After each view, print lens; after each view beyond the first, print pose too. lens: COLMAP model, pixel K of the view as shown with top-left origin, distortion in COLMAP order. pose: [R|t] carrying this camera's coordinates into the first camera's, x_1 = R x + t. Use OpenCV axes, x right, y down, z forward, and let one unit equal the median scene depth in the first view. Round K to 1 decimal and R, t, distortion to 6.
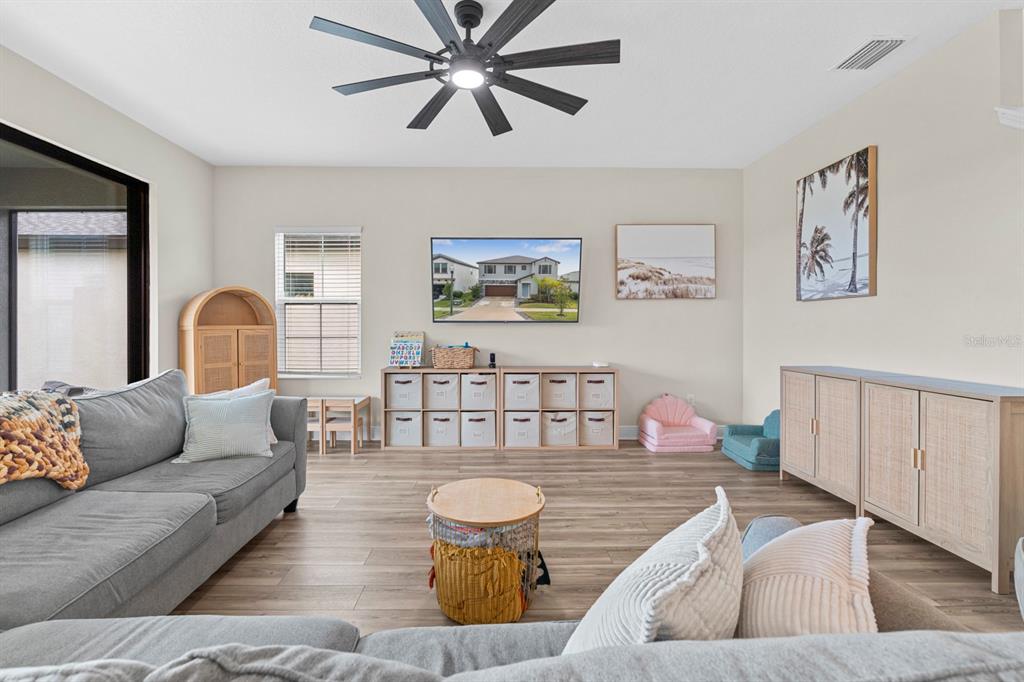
lens RADIAL K [[460.2, 0, 513.2], [0, 460.2, 324.3], [0, 0, 1]] dist [-0.017573, 0.000753]
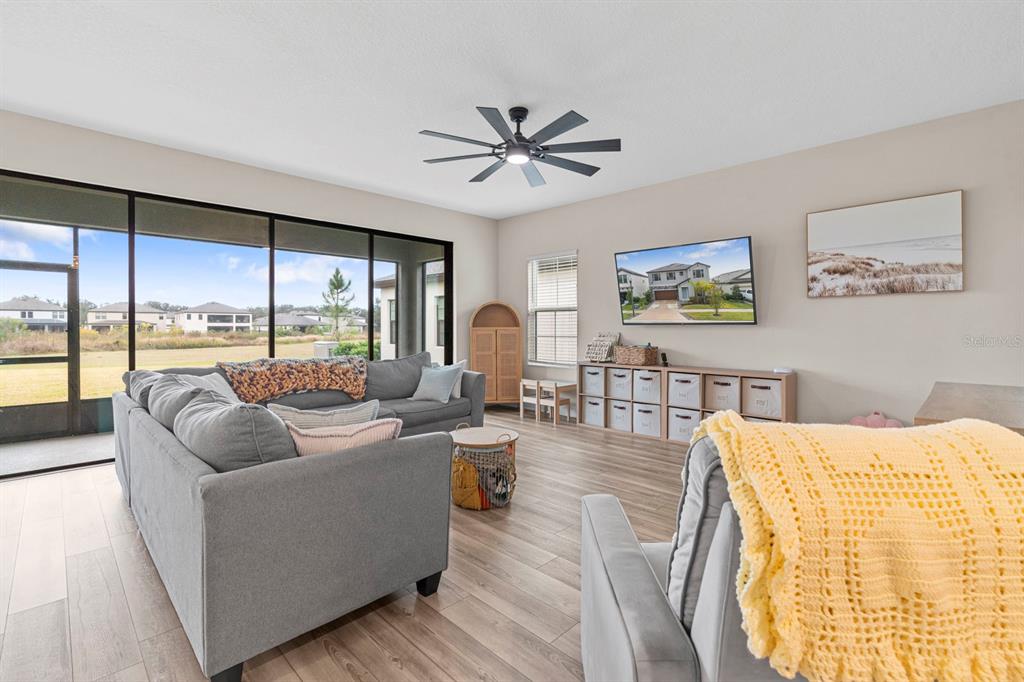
lens RADIAL K [[460.2, 0, 513.2], [0, 460.2, 324.3], [0, 0, 1]] dist [-0.017573, 0.000753]
pose [[0.701888, -0.003484, -0.712279, 0.491496], [0.000162, 0.999989, -0.004732, 0.000094], [0.712287, 0.003205, 0.701881, -0.020642]]
